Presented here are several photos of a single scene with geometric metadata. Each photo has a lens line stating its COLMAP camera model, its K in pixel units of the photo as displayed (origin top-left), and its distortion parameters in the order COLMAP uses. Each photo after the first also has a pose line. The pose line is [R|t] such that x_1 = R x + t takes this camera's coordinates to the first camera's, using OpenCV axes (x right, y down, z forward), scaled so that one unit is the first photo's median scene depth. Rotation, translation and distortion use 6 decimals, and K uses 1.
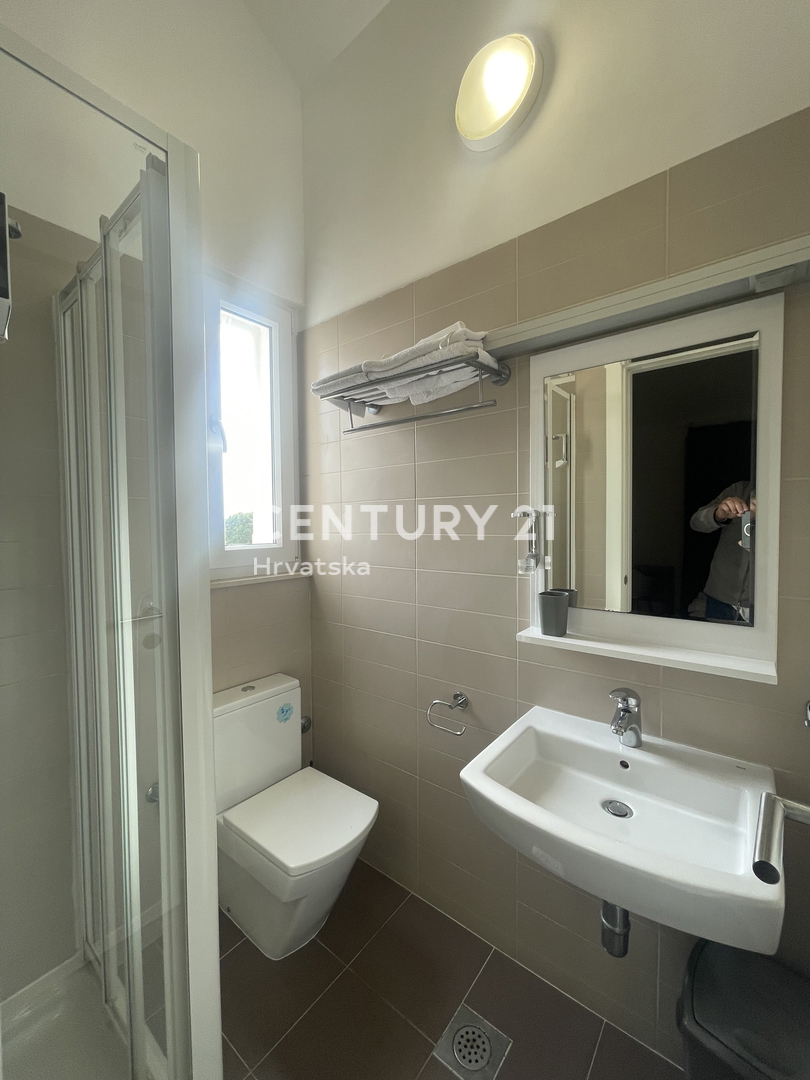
lens RADIAL K [[434.0, 0, 406.2], [0, 434.0, 540.0], [0, 0, 1]] dist [-0.002436, 0.000130]
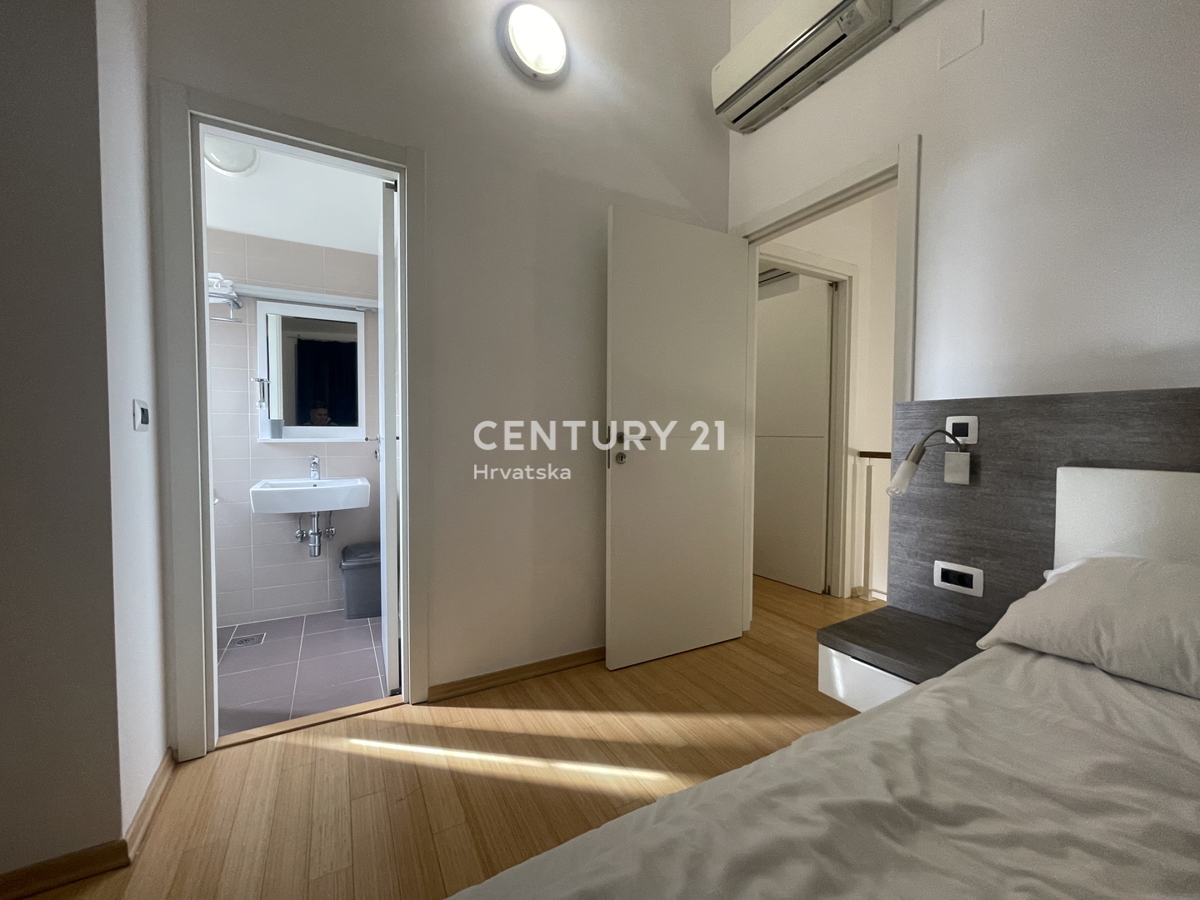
lens RADIAL K [[482.2, 0, 599.0], [0, 482.2, 450.3], [0, 0, 1]] dist [-0.002436, 0.000130]
pose [[0.389762, -0.016204, 0.920773, -1.146173], [0.020652, 0.999748, 0.008852, 0.273960], [-0.920684, 0.015566, 0.389998, -1.293313]]
